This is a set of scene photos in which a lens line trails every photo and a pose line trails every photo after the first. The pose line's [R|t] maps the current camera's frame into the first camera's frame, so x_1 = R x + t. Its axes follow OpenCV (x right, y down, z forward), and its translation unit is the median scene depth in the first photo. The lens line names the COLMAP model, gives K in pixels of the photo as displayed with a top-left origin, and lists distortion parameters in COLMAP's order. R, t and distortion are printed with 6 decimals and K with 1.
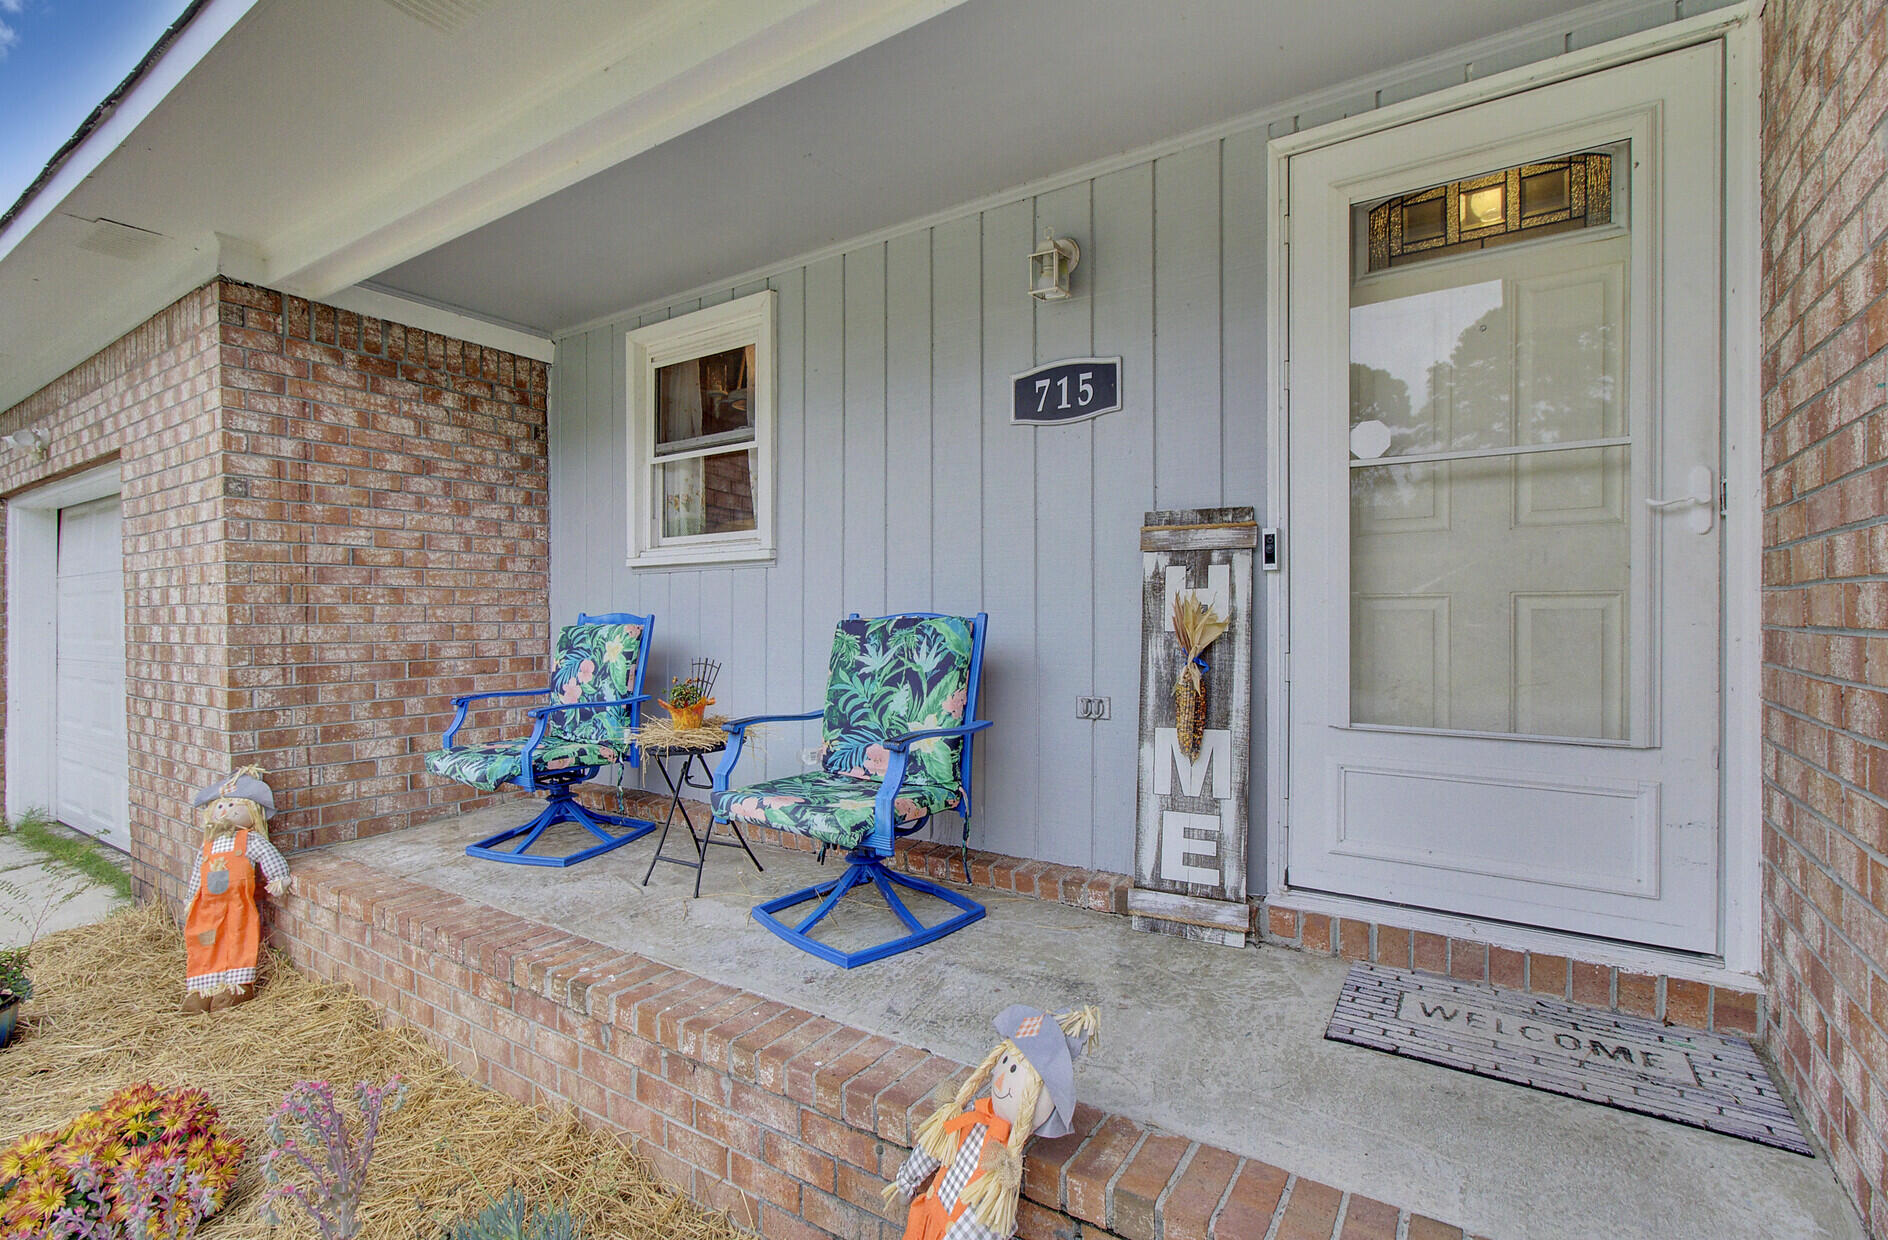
lens RADIAL K [[868.0, 0, 941.9], [0, 868.0, 632.9], [0, 0, 1]] dist [-0.007920, 0.004219]
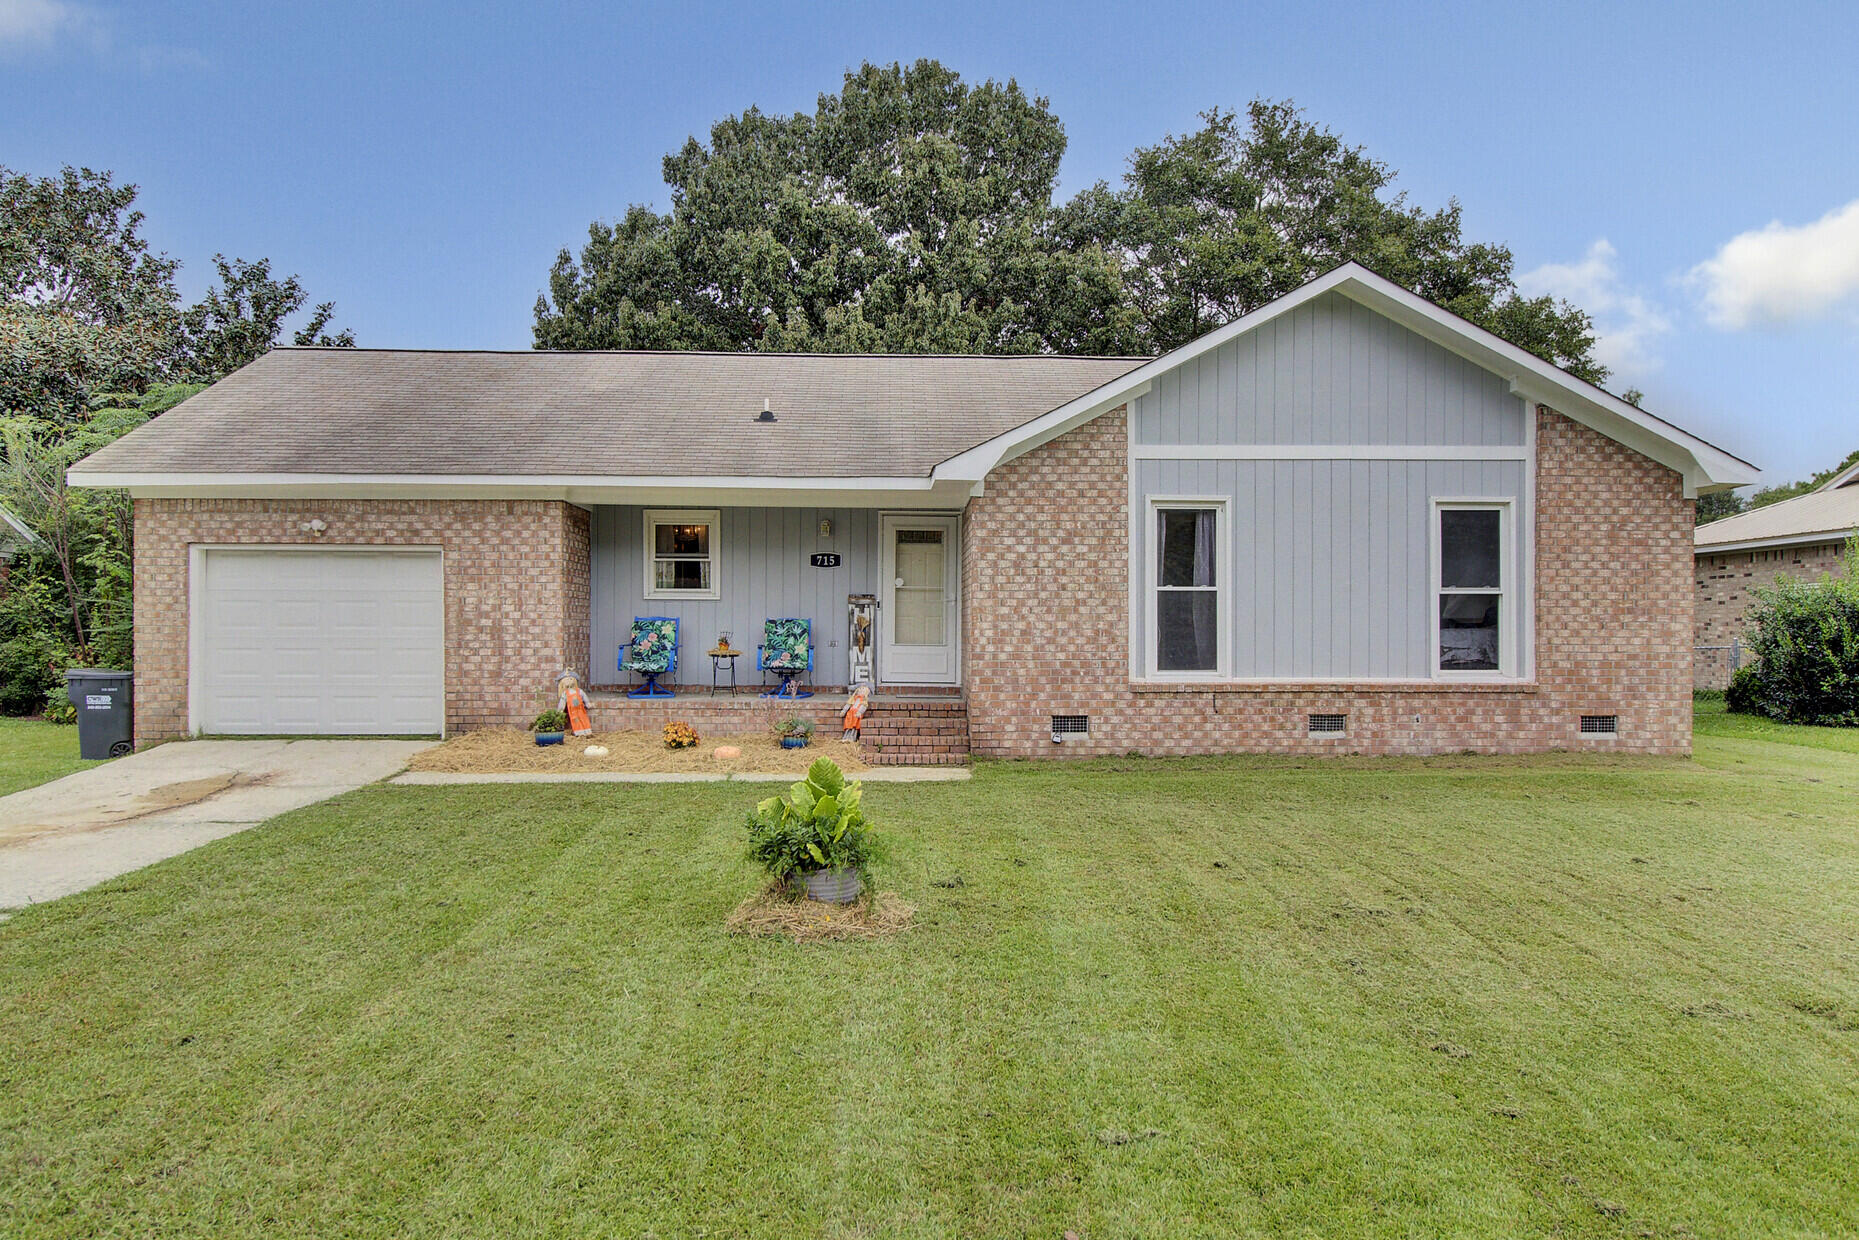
lens RADIAL K [[1280.5, 0, 926.1], [0, 1280.5, 640.1], [0, 0, 1]] dist [0.009567, -0.005795]
pose [[0.816726, 0.006883, 0.576985, -2.722162], [0.005089, 0.999804, -0.019130, 0.179138], [-0.577003, 0.018560, 0.816531, -3.809404]]
